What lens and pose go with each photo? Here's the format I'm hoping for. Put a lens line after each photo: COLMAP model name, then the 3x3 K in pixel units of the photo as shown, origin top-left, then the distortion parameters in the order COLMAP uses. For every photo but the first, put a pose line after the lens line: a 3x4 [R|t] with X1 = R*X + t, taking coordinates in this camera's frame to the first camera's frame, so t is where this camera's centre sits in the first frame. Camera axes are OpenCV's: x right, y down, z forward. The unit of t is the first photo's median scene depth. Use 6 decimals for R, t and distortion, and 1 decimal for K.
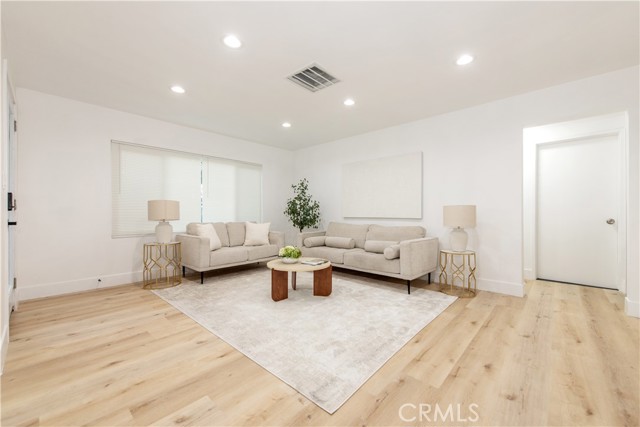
lens RADIAL K [[258.1, 0, 324.4], [0, 258.1, 214.2], [0, 0, 1]] dist [0.010024, -0.000335]
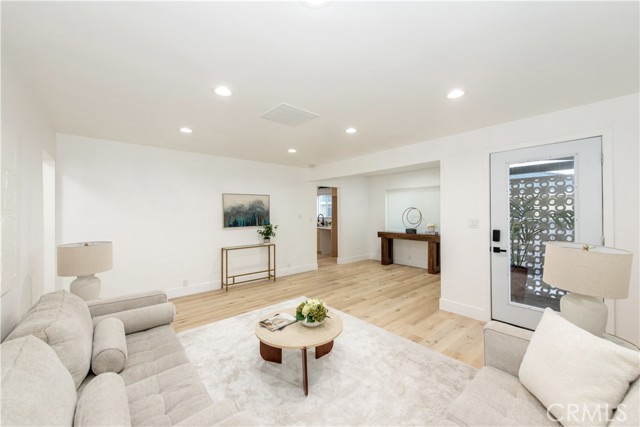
lens RADIAL K [[252.0, 0, 323.5], [0, 252.0, 210.5], [0, 0, 1]] dist [0.009166, -0.000400]
pose [[-0.993228, 0.004437, 0.116094, -0.338256], [0.004362, 0.999990, -0.000908, -0.177791], [-0.116097, -0.000395, -0.993238, 2.330979]]
